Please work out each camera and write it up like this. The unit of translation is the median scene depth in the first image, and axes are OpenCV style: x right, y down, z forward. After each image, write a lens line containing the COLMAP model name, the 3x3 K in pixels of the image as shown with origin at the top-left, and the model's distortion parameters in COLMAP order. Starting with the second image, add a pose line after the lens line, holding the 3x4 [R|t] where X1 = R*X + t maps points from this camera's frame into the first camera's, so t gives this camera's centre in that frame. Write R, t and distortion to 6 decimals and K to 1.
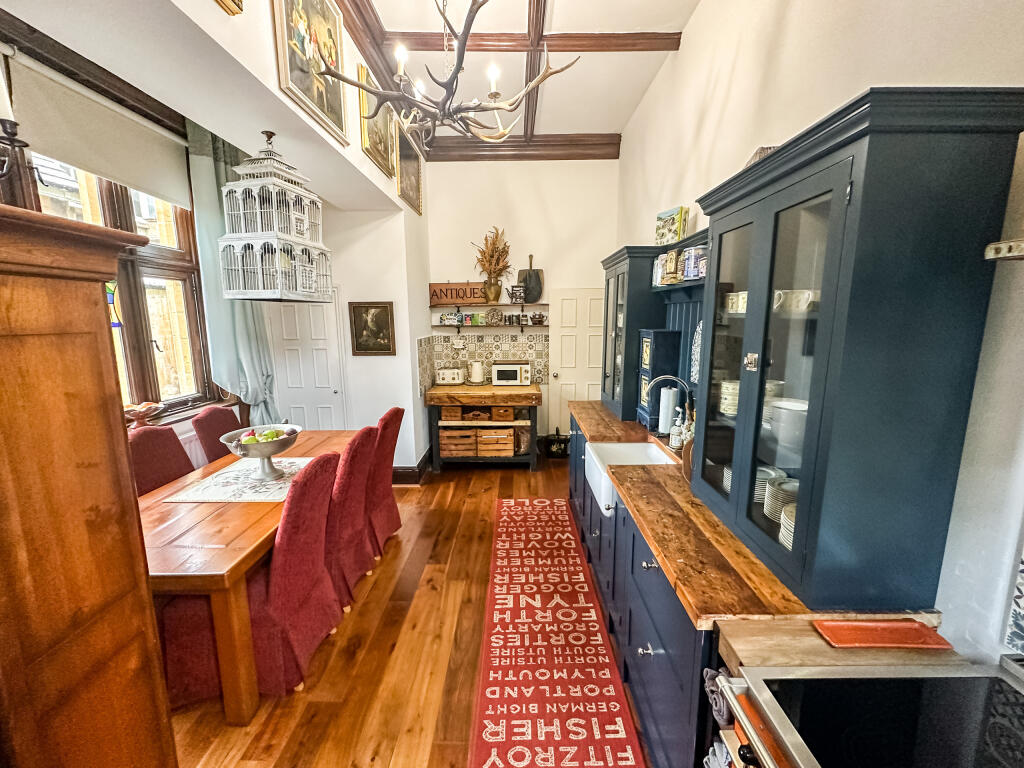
lens RADIAL K [[418.1, 0, 512.0], [0, 418.1, 384.0], [0, 0, 1]] dist [0.000213, 0.000291]
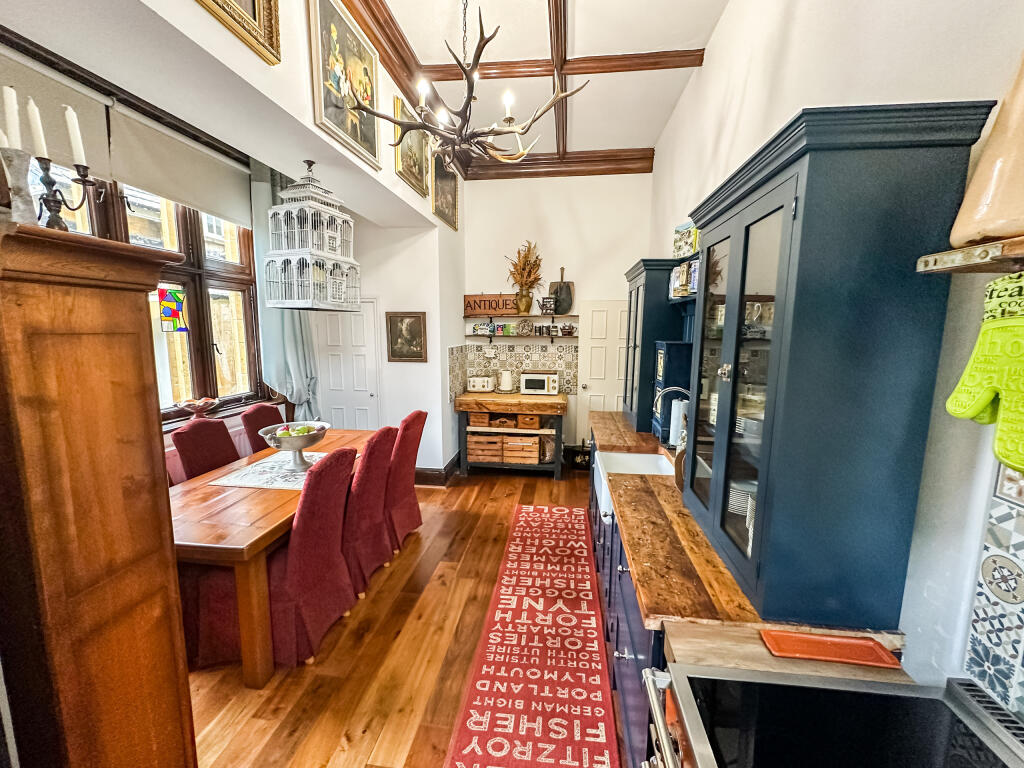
lens RADIAL K [[416.2, 0, 512.0], [0, 416.2, 384.0], [0, 0, 1]] dist [0.001520, -0.000245]
pose [[0.992921, 0.028367, -0.115343, 0.098333], [-0.031381, 0.999210, -0.024400, 0.008877], [0.114559, 0.027847, 0.993026, -0.034101]]
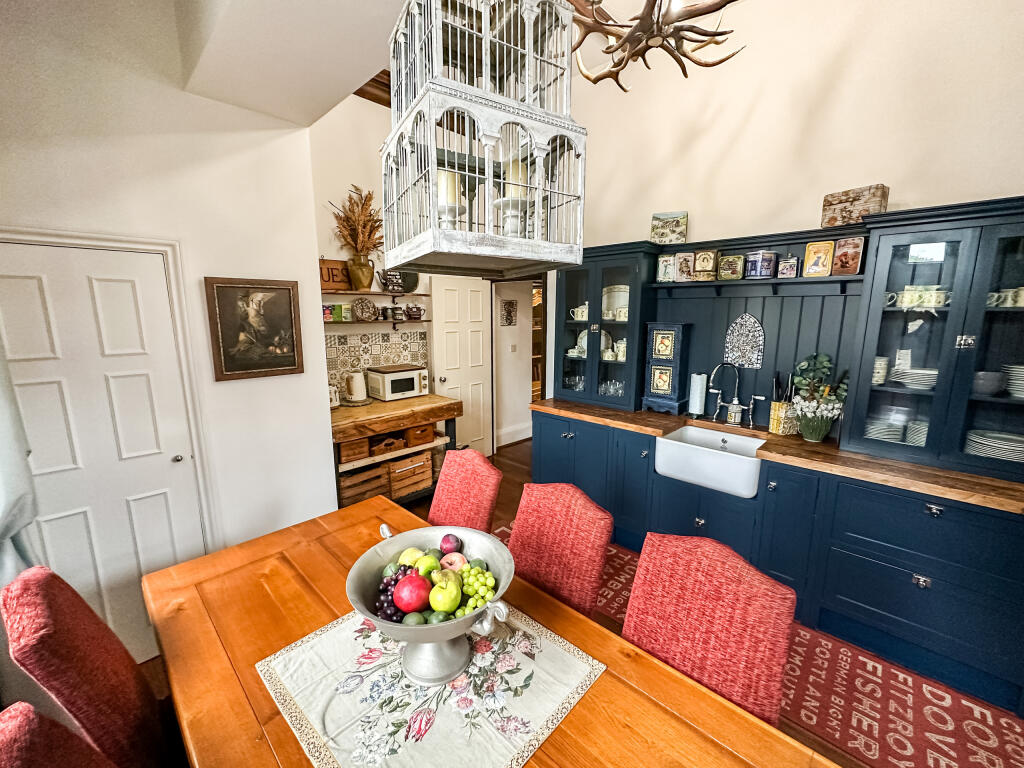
lens RADIAL K [[416.2, 0, 512.0], [0, 416.2, 384.0], [0, 0, 1]] dist [0.001520, -0.000245]
pose [[0.685106, -0.118739, 0.718701, -0.838909], [0.110824, 0.992130, 0.058270, -0.091055], [-0.719964, 0.039728, 0.692873, 0.635234]]
